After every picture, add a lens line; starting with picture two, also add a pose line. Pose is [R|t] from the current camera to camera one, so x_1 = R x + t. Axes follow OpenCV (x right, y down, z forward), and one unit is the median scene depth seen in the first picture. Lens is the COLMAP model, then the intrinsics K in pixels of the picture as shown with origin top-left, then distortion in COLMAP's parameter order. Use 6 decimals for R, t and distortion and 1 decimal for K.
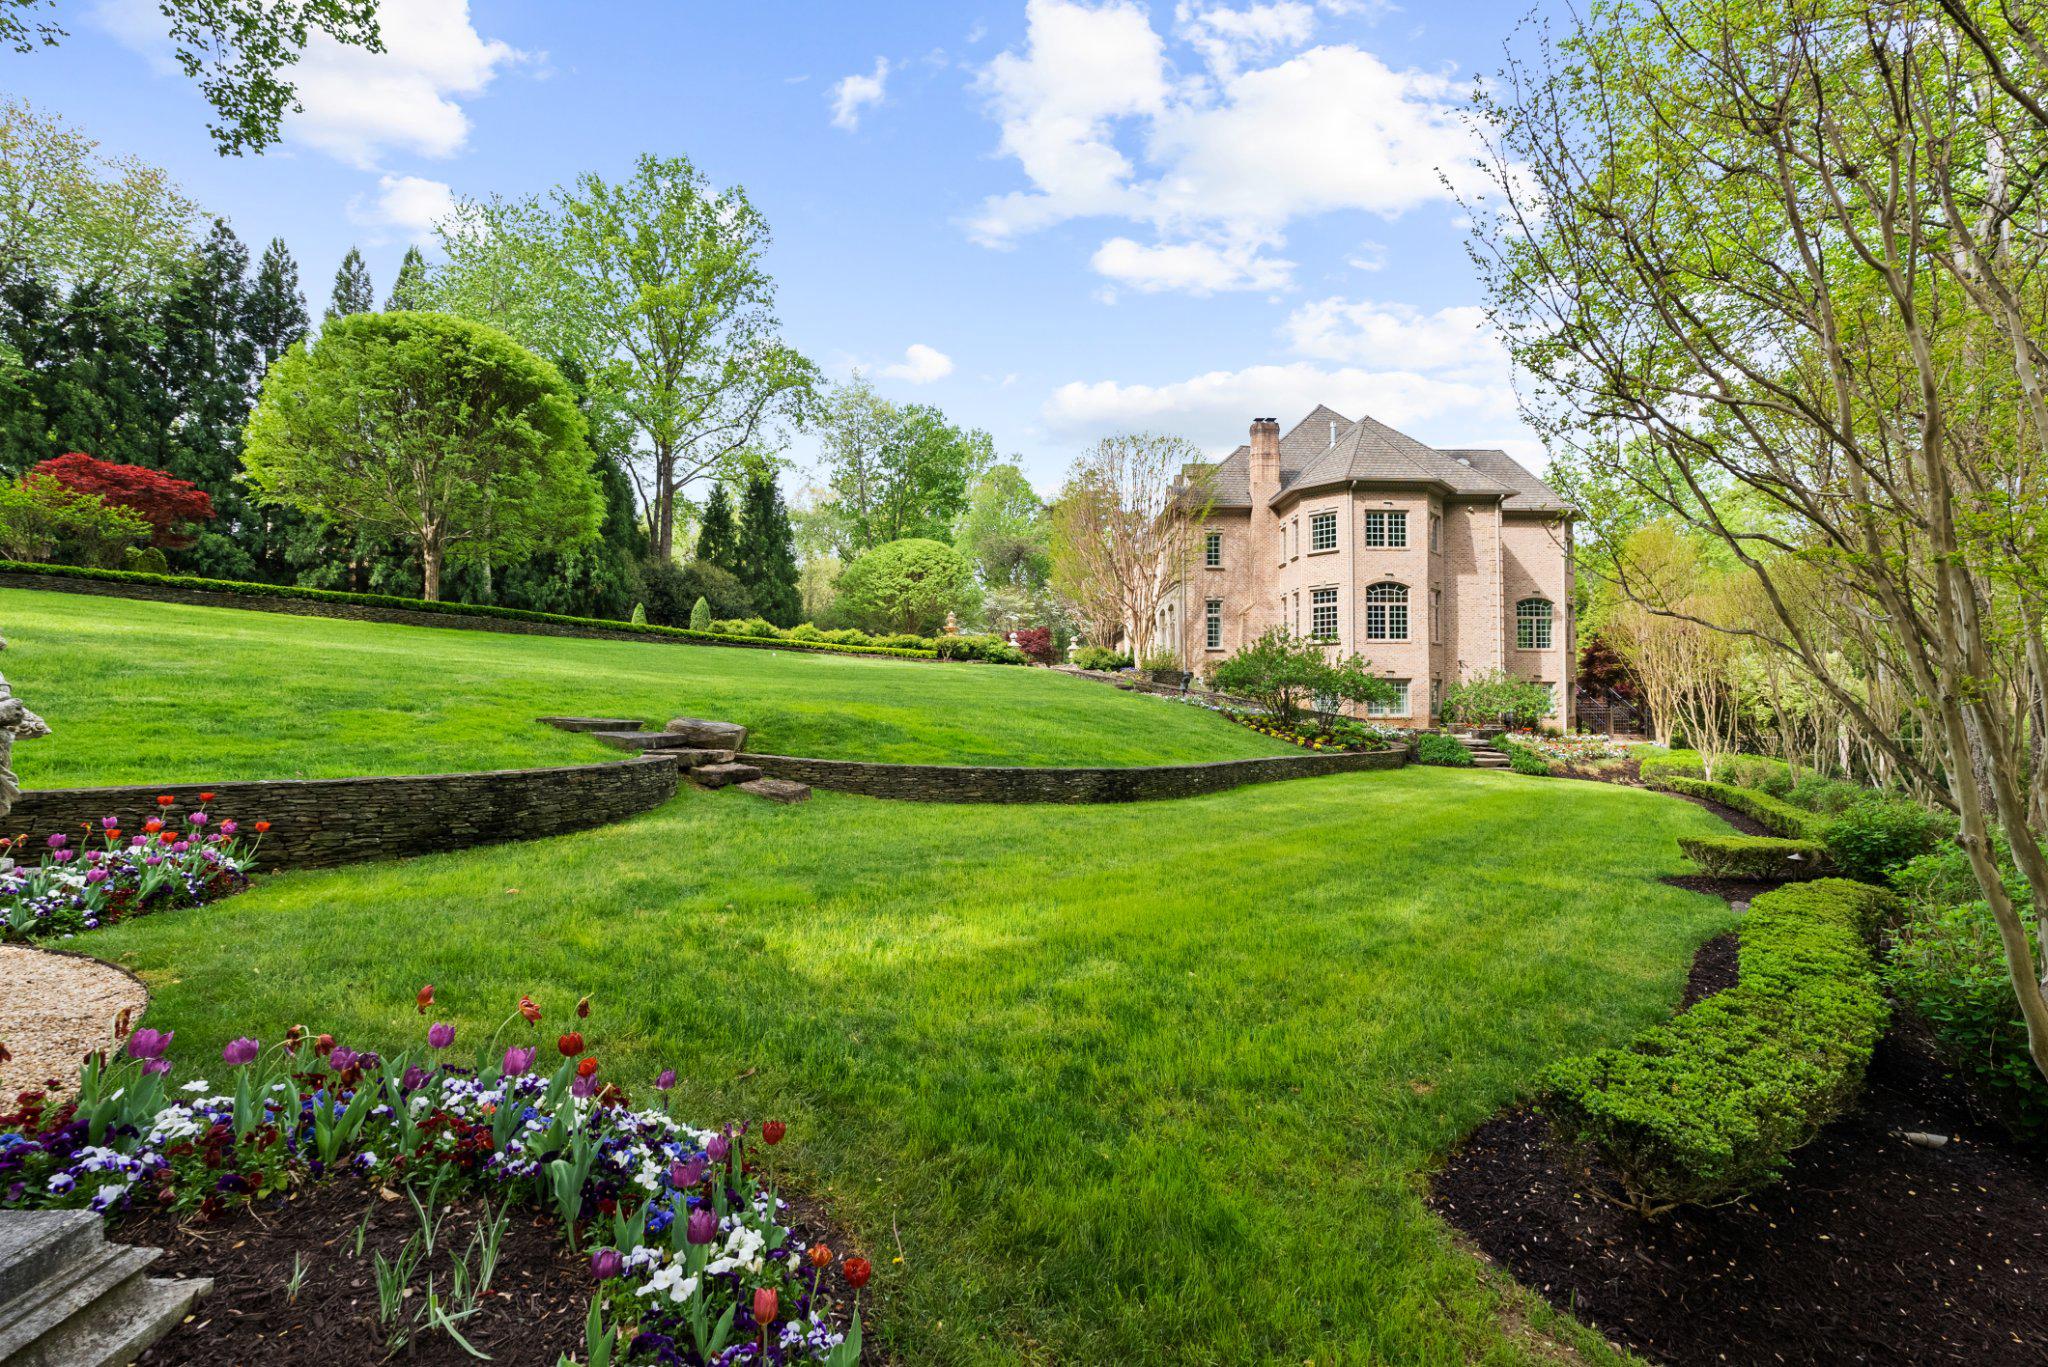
lens RADIAL K [[907.8, 0, 1030.6], [0, 907.8, 689.7], [0, 0, 1]] dist [-0.000564, -0.000008]
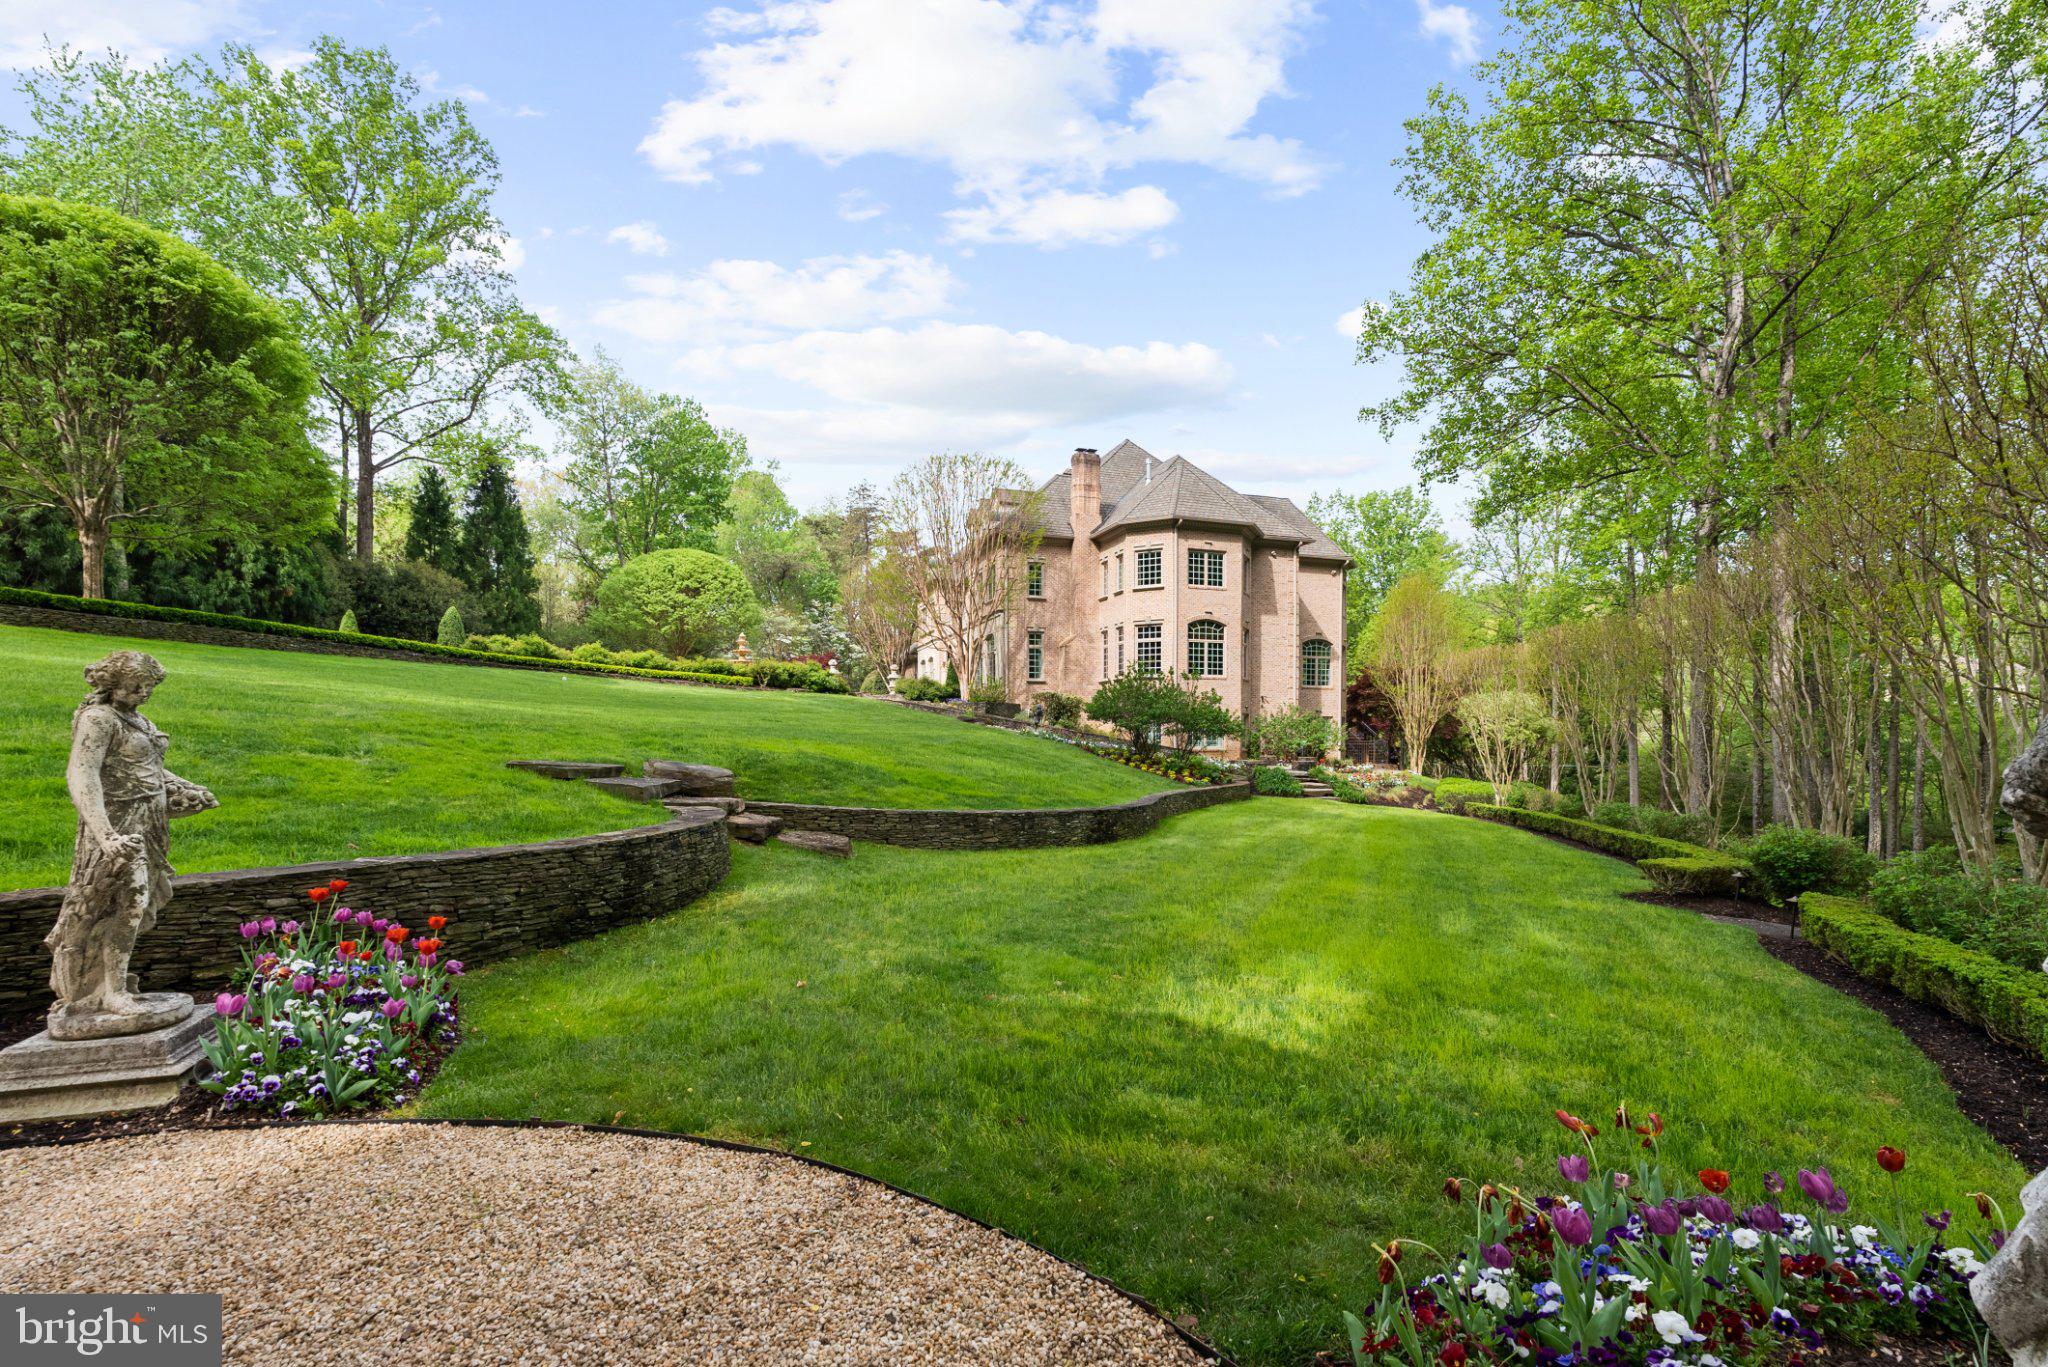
lens RADIAL K [[936.2, 0, 1027.2], [0, 936.2, 761.1], [0, 0, 1]] dist [0.000612, 0.000088]
pose [[0.958568, -0.005347, 0.284815, -0.100681], [-0.007810, 0.998955, 0.045041, -0.003333], [-0.284758, -0.045400, 0.957524, 0.022053]]
